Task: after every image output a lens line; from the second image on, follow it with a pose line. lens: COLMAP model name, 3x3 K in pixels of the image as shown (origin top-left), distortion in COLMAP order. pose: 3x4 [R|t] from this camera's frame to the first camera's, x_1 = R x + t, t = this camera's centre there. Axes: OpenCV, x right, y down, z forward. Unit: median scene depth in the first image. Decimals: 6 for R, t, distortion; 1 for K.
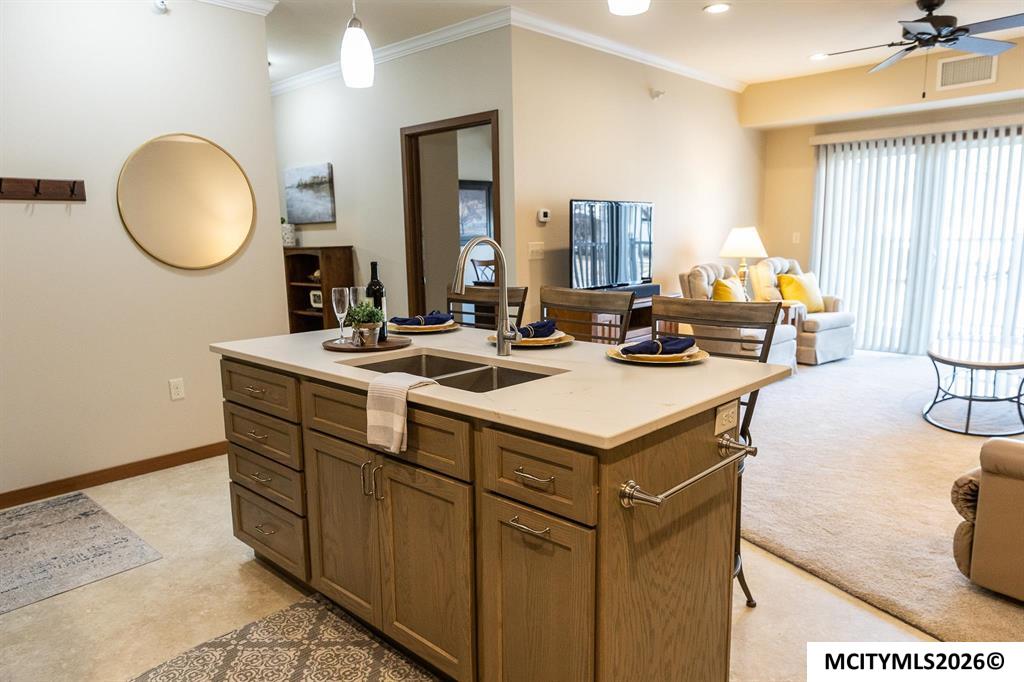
lens RADIAL K [[675.0, 0, 508.1], [0, 675.0, 342.4], [0, 0, 1]] dist [0.005168, 0.003513]
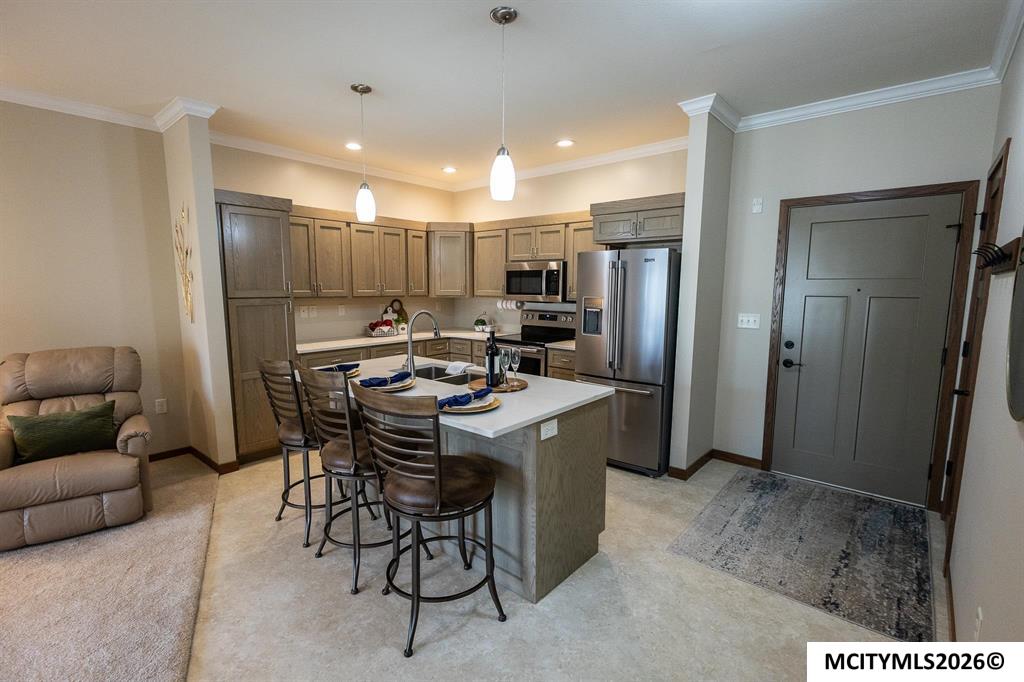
lens RADIAL K [[469.1, 0, 512.0], [0, 469.1, 341.0], [0, 0, 1]] dist [0.004131, -0.001176]
pose [[-0.999000, 0.019640, -0.040176, -0.153430], [0.007660, 0.960272, 0.278960, -0.288024], [0.044058, 0.278374, -0.959462, 1.503314]]
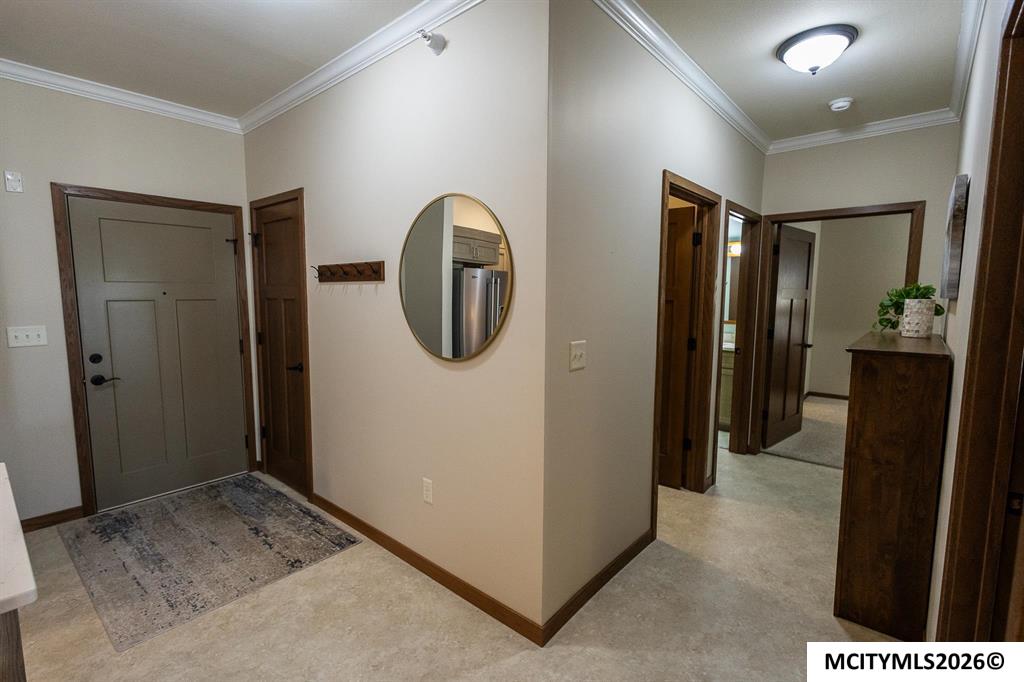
lens RADIAL K [[469.1, 0, 512.0], [0, 469.1, 341.0], [0, 0, 1]] dist [0.004131, -0.001176]
pose [[0.046836, 0.126058, -0.990917, 0.110279], [-0.165868, 0.979215, 0.116730, -0.249666], [0.985035, 0.158894, 0.066771, 1.233476]]
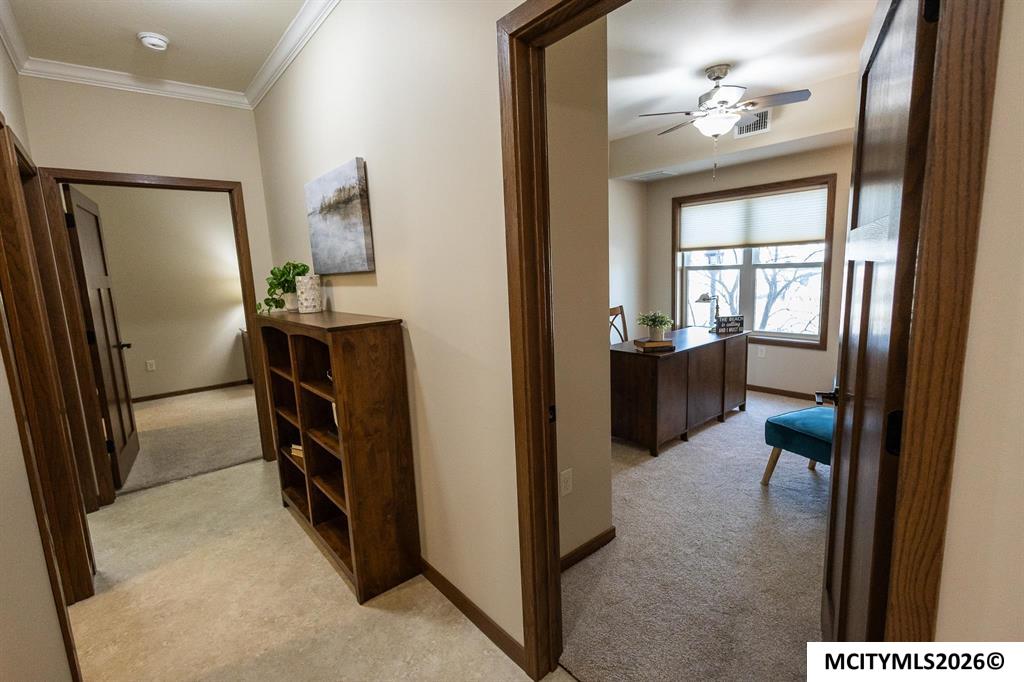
lens RADIAL K [[469.1, 0, 512.0], [0, 469.1, 341.0], [0, 0, 1]] dist [0.004131, -0.001176]
pose [[0.993560, -0.003198, -0.113263, -0.194811], [0.002890, 0.999992, -0.002879, -0.223387], [0.113271, 0.002533, 0.993561, 1.178522]]
